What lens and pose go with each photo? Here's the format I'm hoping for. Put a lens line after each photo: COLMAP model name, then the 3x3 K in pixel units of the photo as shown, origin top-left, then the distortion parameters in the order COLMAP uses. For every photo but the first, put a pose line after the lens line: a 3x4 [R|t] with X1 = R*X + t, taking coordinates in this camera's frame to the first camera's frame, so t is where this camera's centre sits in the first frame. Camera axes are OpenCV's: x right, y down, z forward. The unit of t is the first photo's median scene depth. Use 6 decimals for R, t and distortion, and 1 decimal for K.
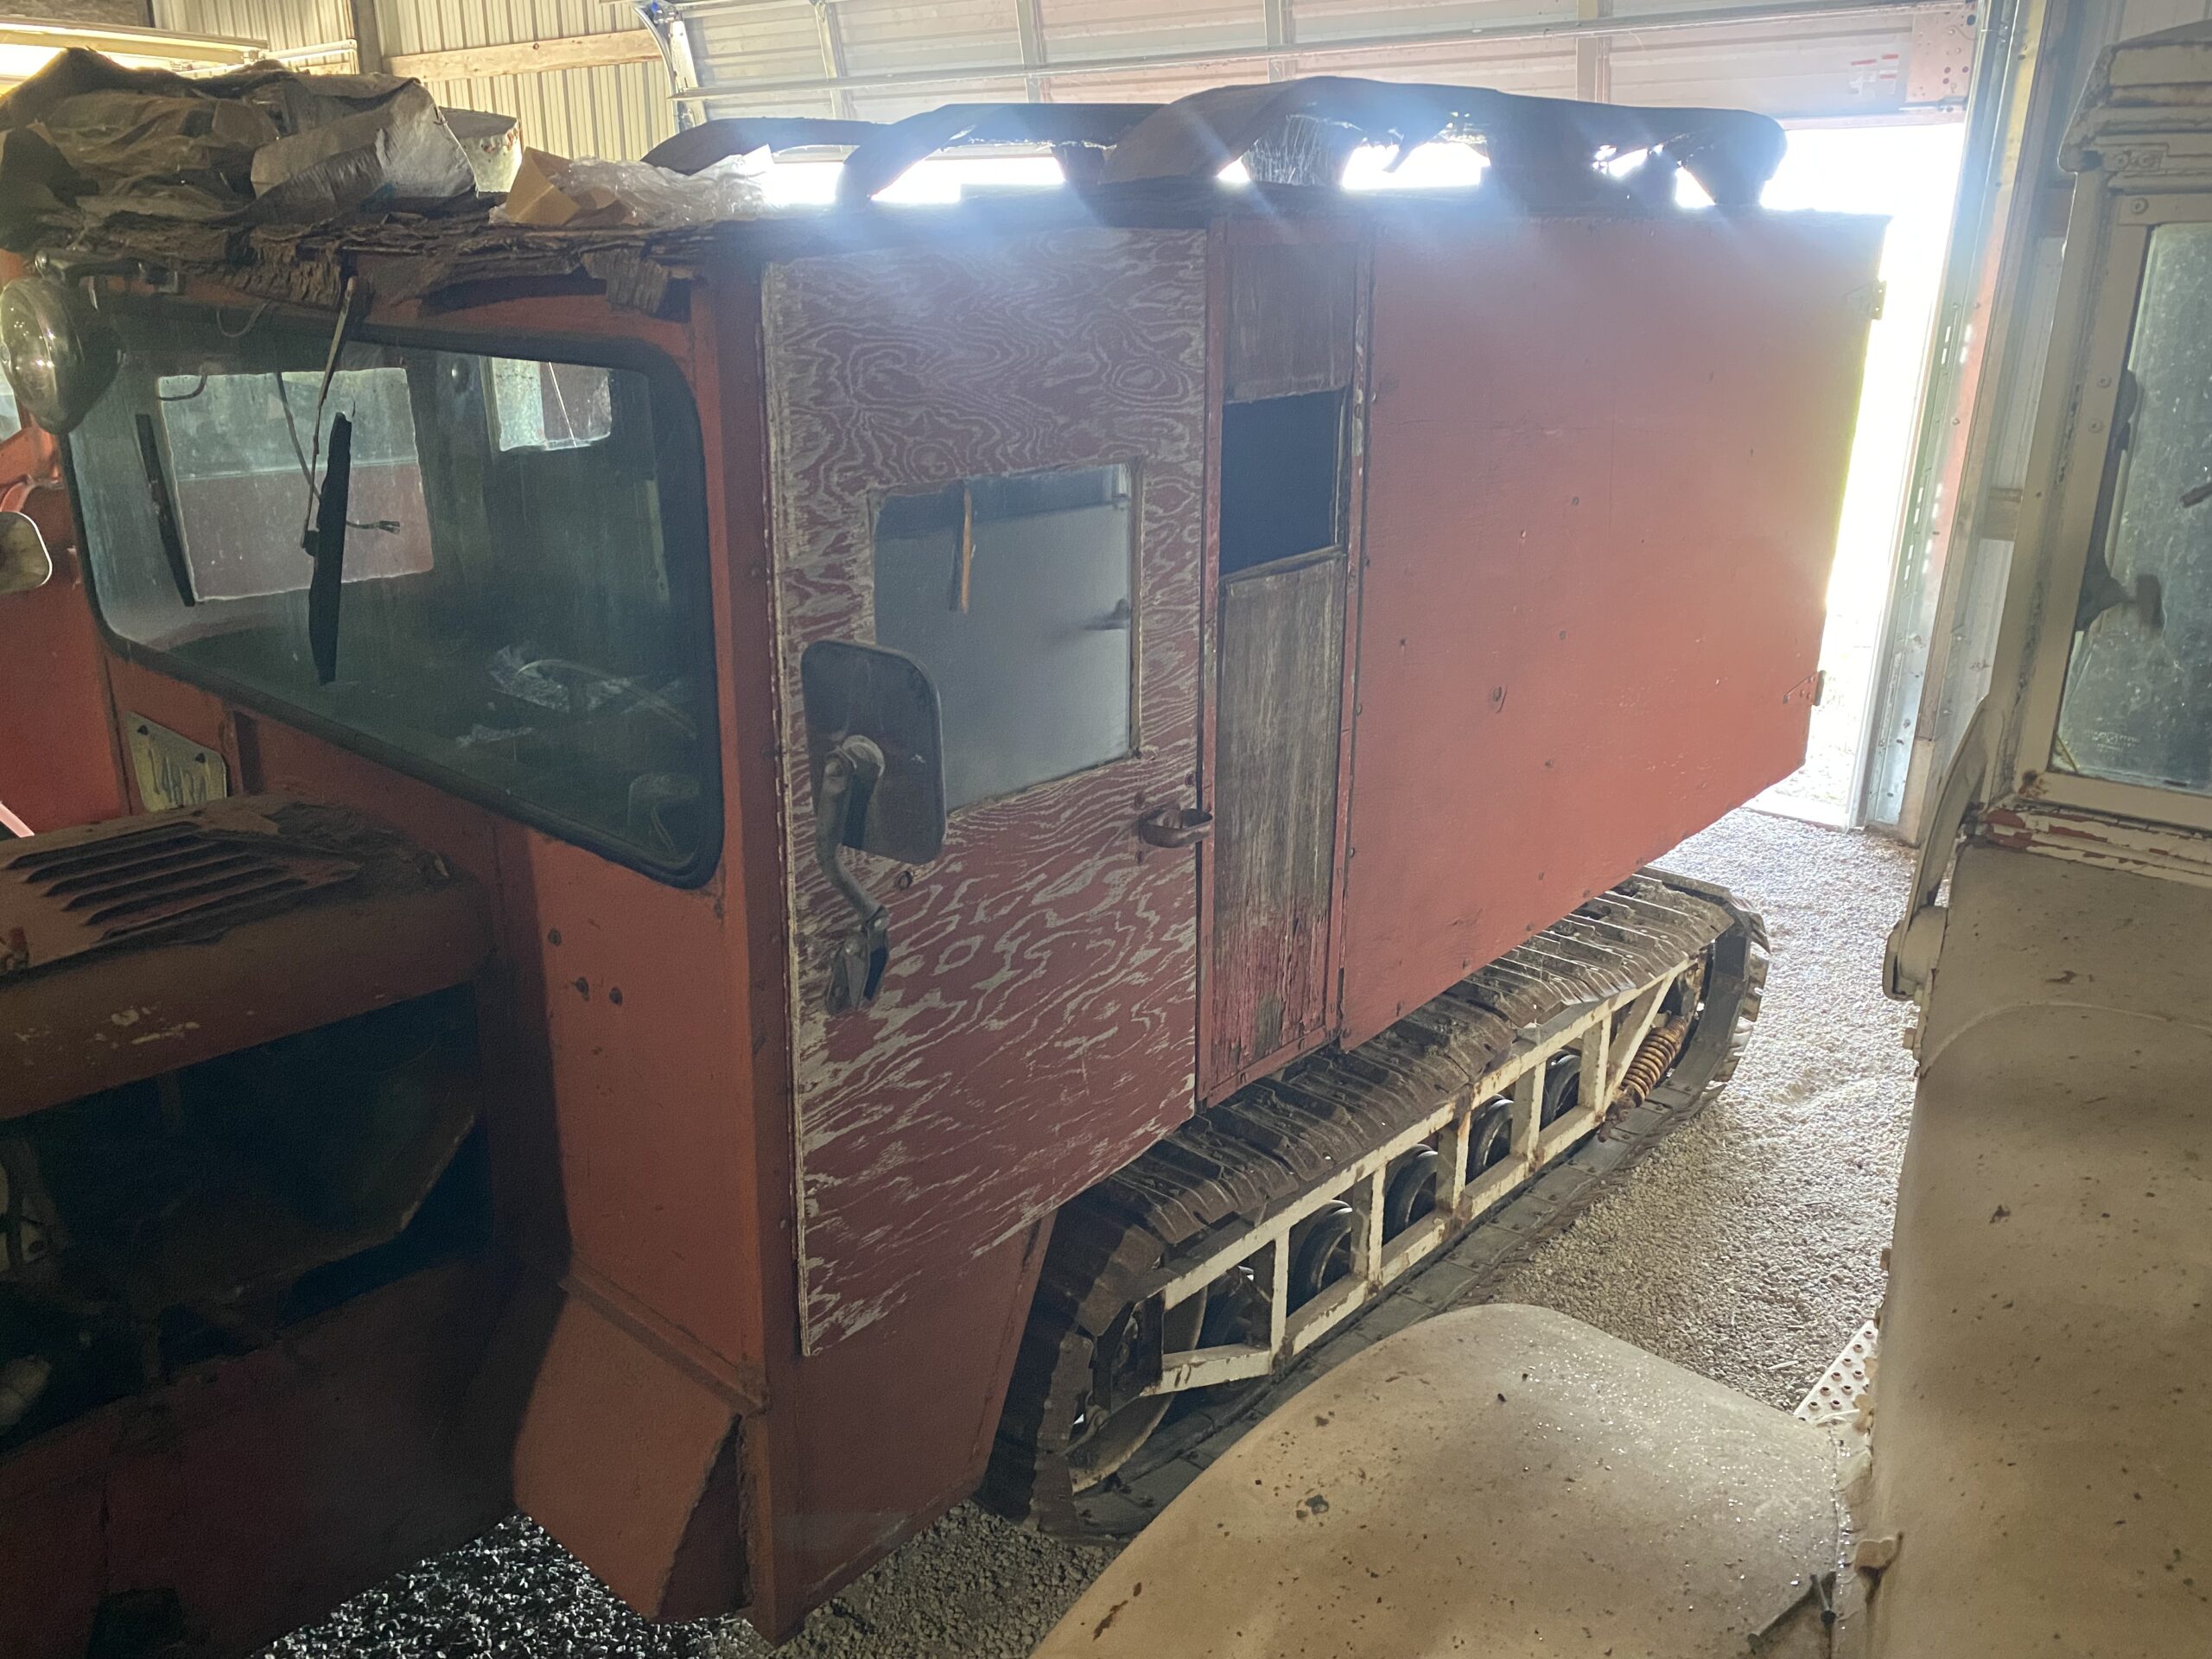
lens RADIAL K [[1686.5, 0, 1124.4], [0, 1686.5, 846.5], [0, 0, 1]] dist [0.043381, -0.044062]
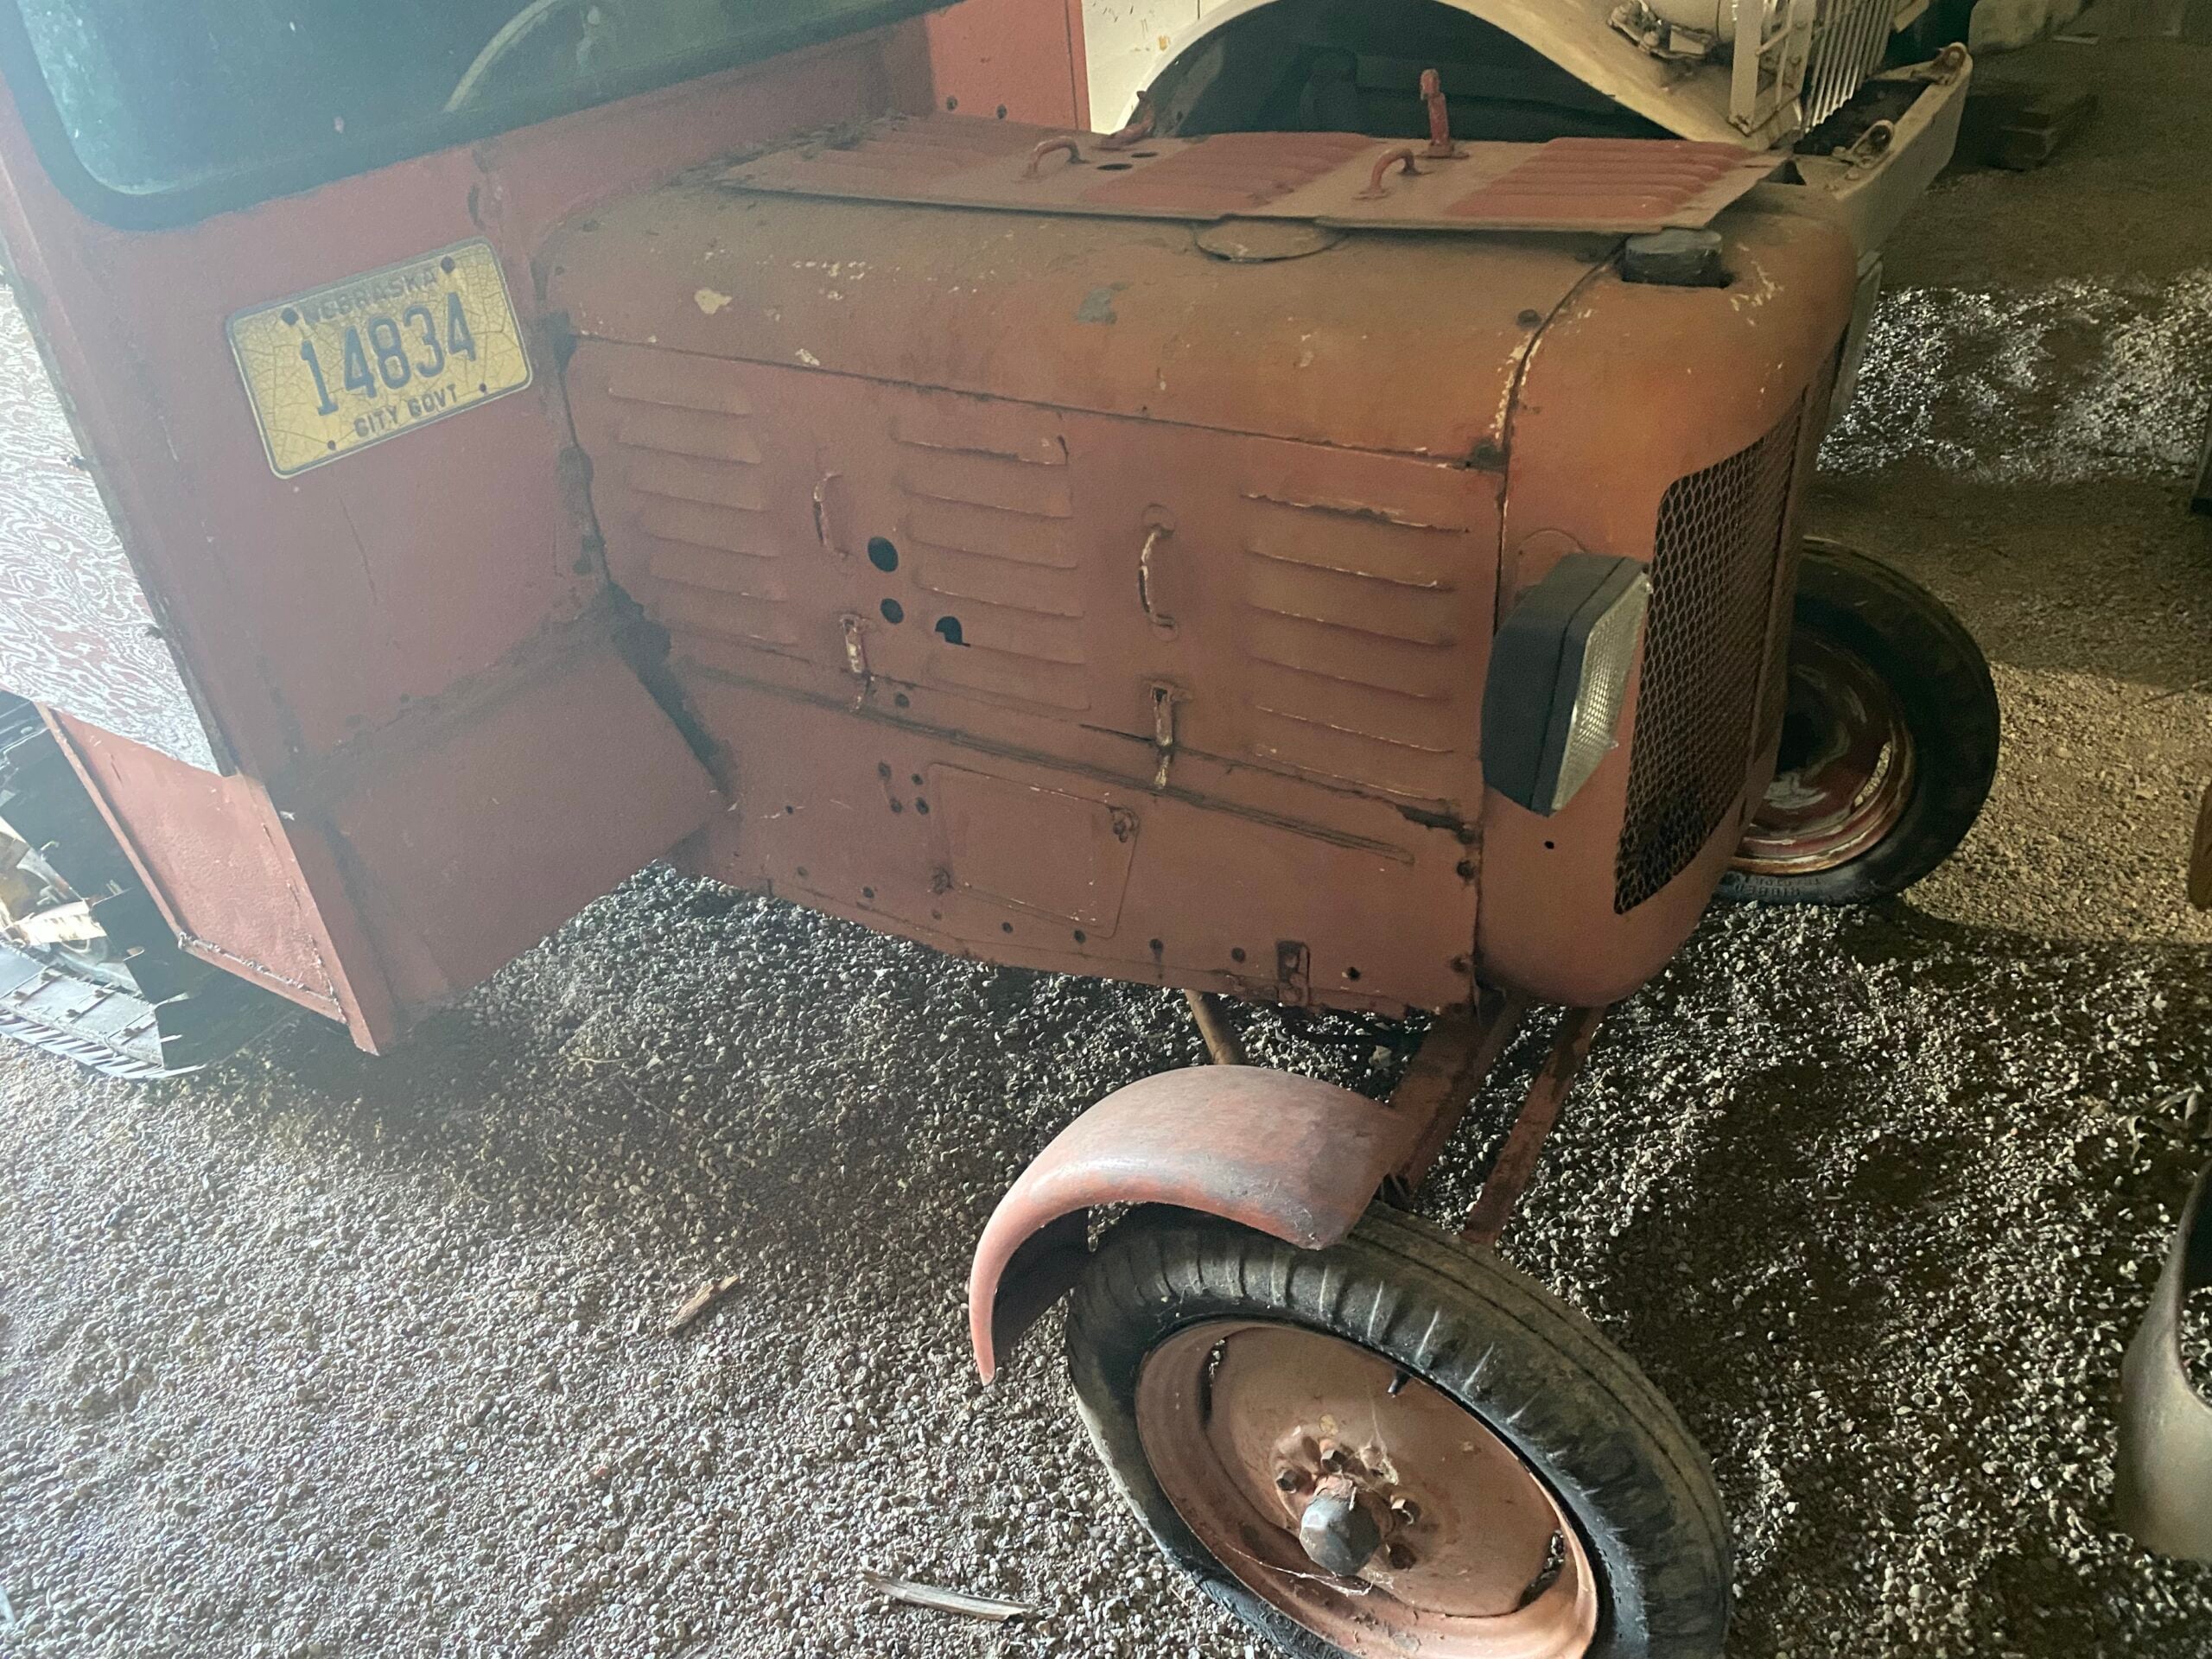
lens RADIAL K [[1685.6, 0, 1122.1], [0, 1685.6, 832.6], [0, 0, 1]] dist [0.041771, -0.042859]
pose [[-0.163270, -0.565937, 0.808120, -1.441304], [0.381999, 0.718955, 0.580672, -0.207303], [-0.909626, 0.403508, 0.098803, 0.836785]]
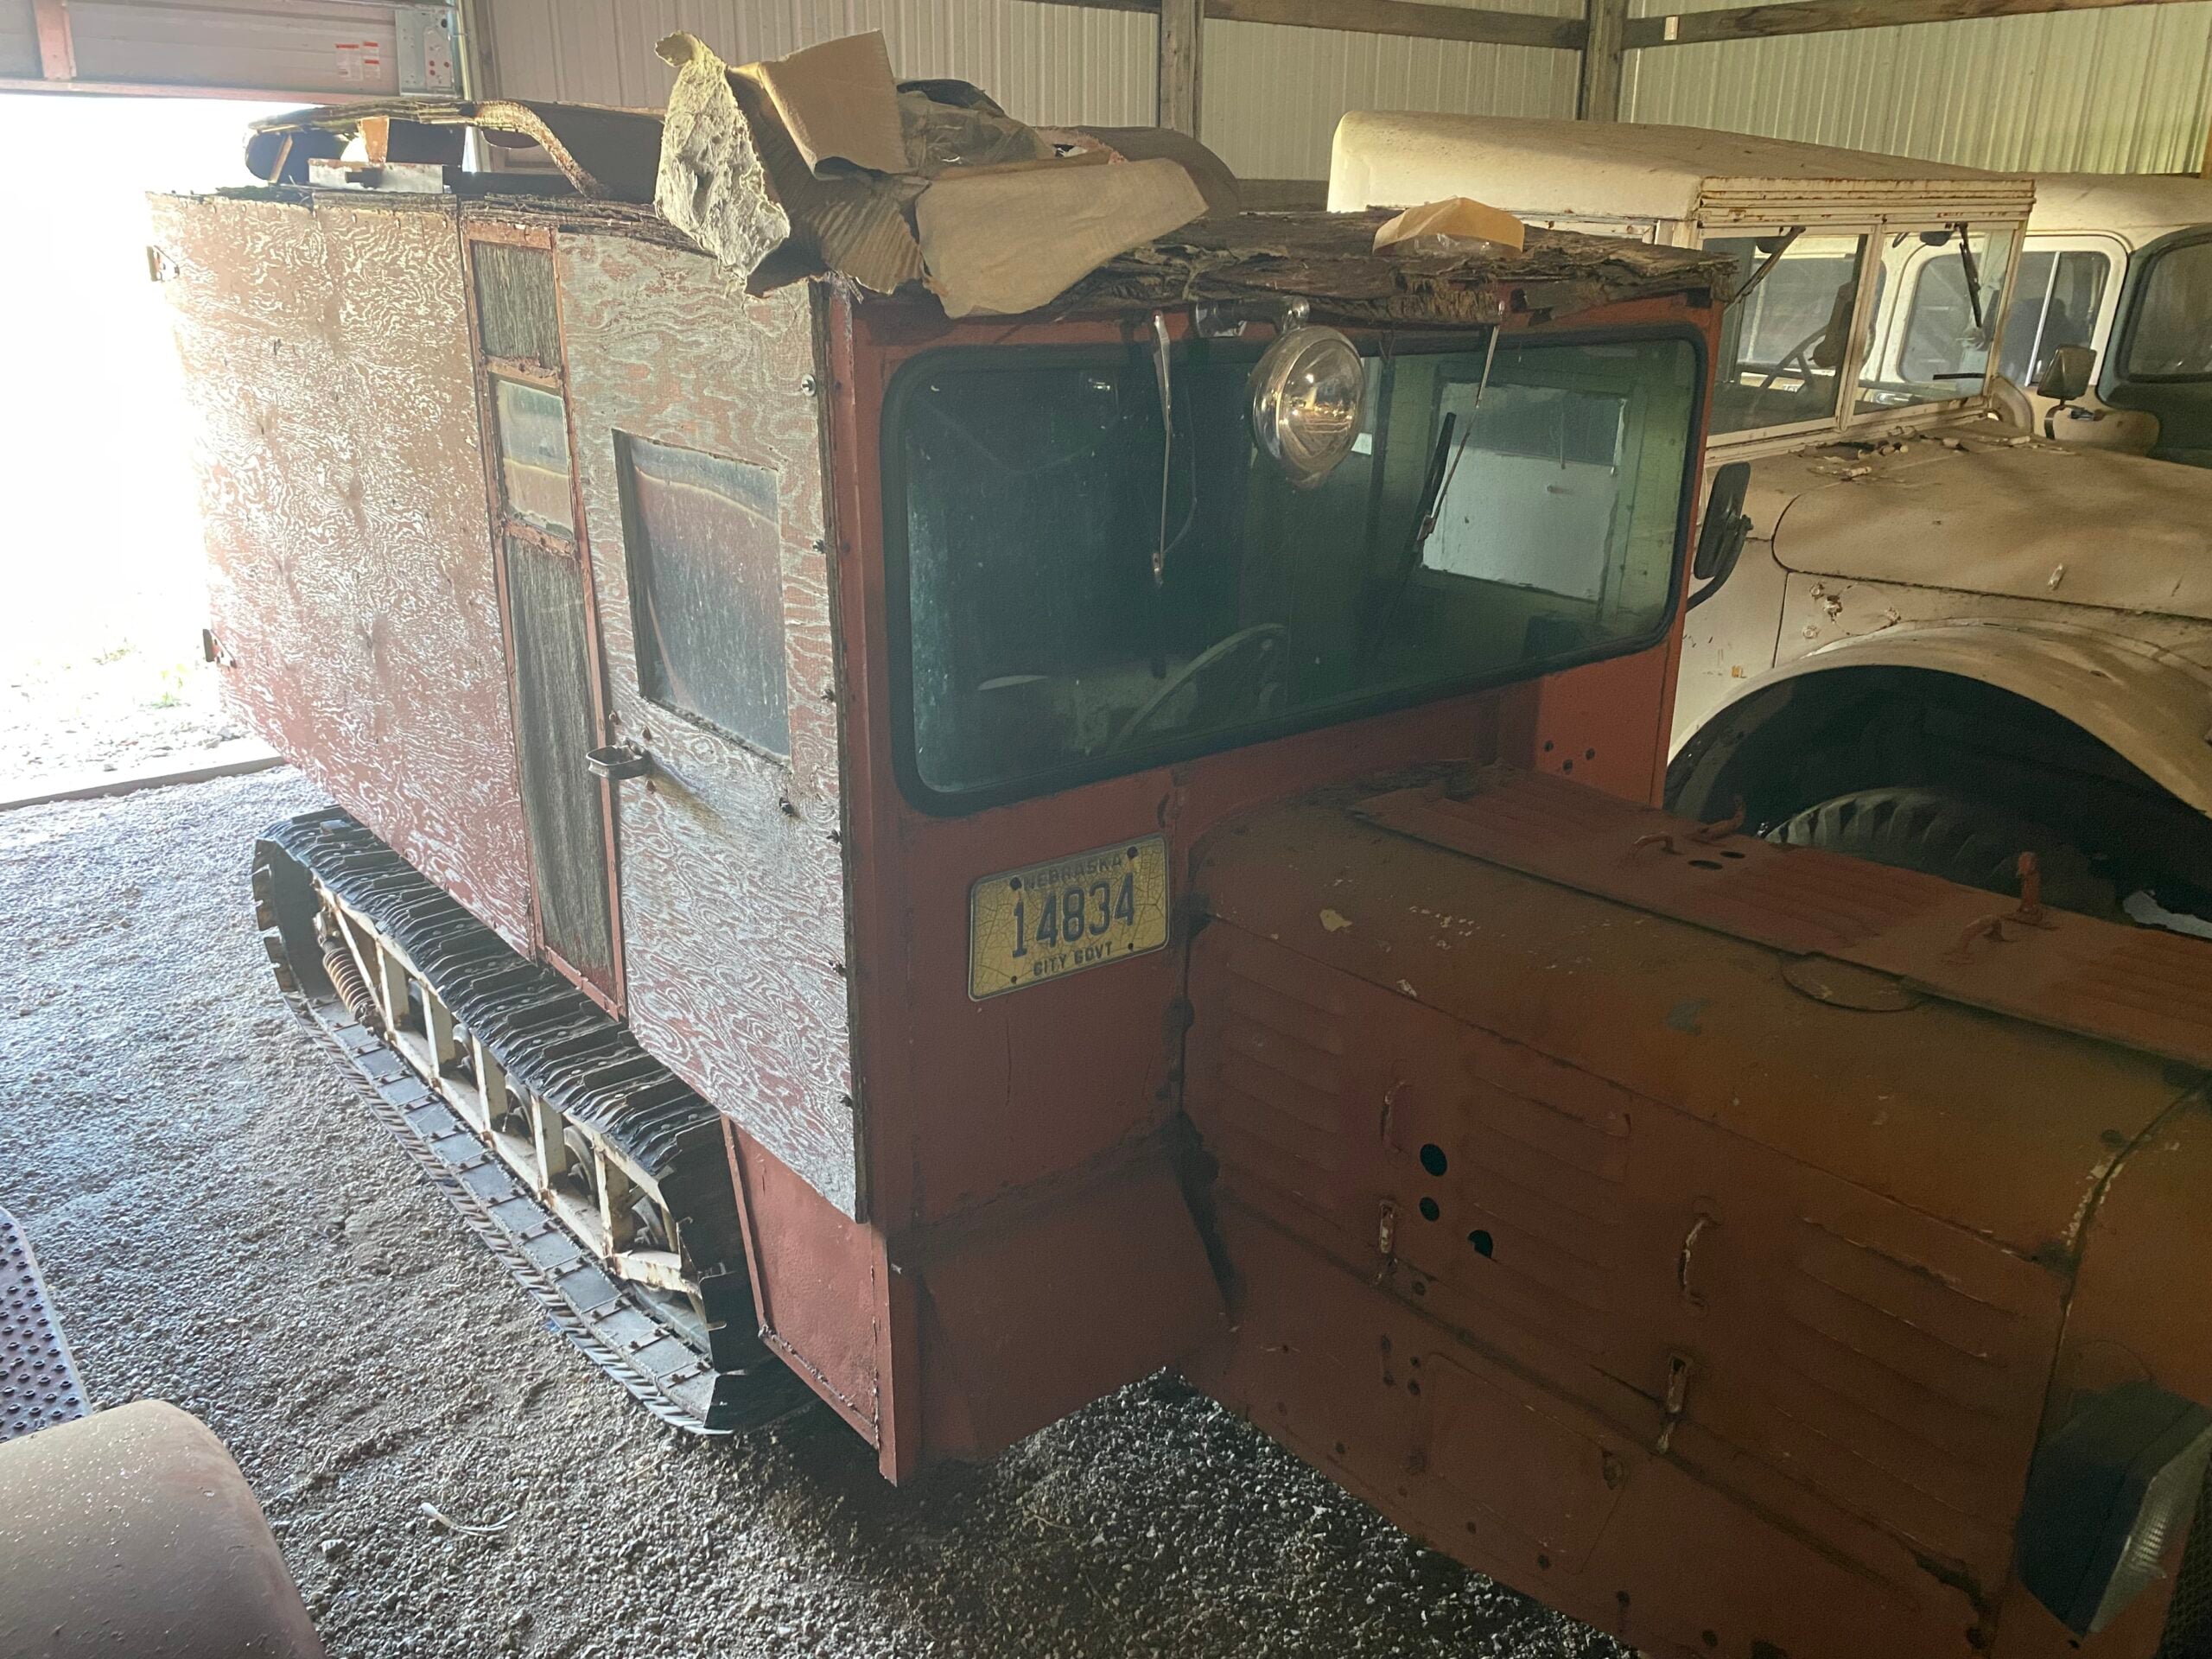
lens RADIAL K [[1685.6, 0, 1101.8], [0, 1685.6, 827.4], [0, 0, 1]] dist [0.041771, -0.042859]
pose [[0.162814, -0.345897, 0.924038, -1.500101], [0.317751, 0.905021, 0.282791, -0.353314], [-0.934091, 0.247571, 0.257259, 0.856076]]
